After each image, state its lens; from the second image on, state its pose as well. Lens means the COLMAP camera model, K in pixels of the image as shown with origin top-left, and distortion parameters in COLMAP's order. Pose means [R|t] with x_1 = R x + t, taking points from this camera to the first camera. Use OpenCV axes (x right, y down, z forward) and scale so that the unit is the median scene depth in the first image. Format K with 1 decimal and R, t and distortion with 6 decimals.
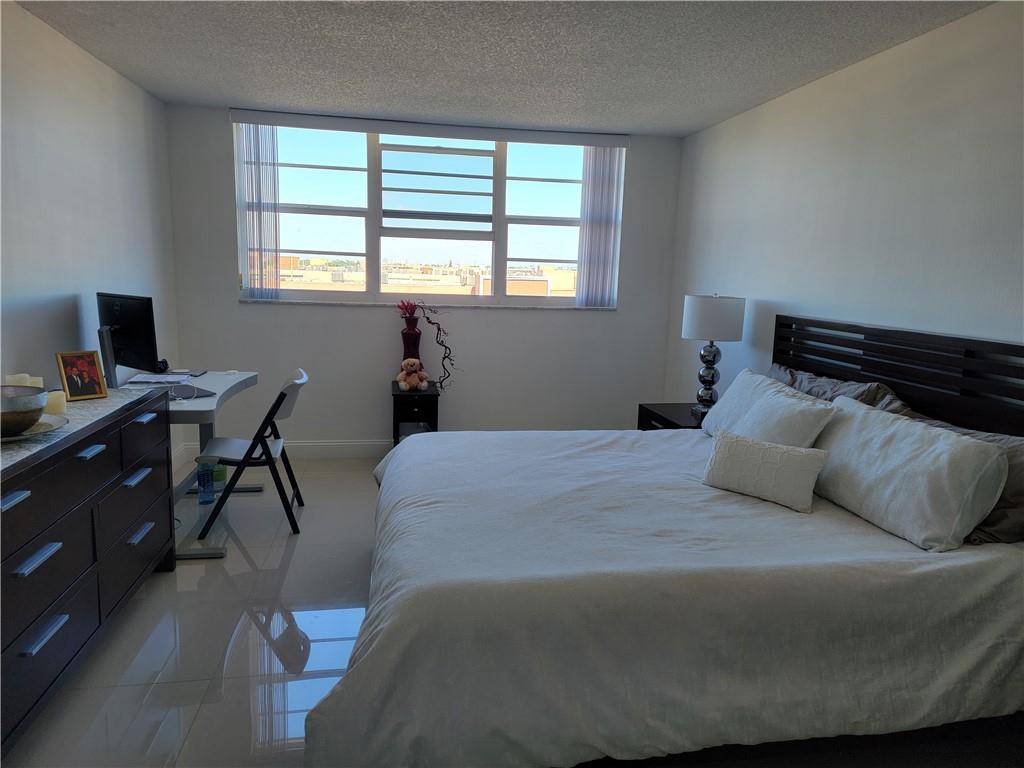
lens RADIAL K [[711.6, 0, 560.0], [0, 711.6, 393.8], [0, 0, 1]] dist [0.067512, -0.057375]
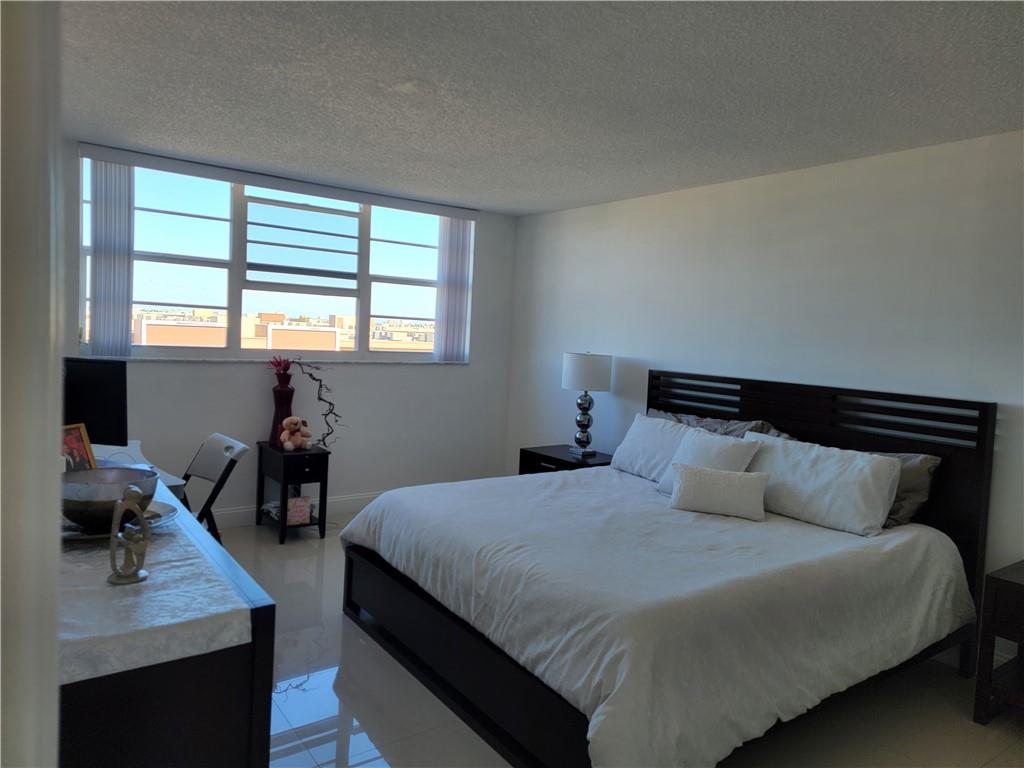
lens RADIAL K [[711.6, 0, 520.5], [0, 711.6, 369.1], [0, 0, 1]] dist [0.067512, -0.057375]
pose [[0.892959, -0.010243, 0.450021, -0.409187], [0.054549, 0.994836, -0.085594, -0.015344], [-0.446820, 0.100980, 0.888907, 0.000038]]
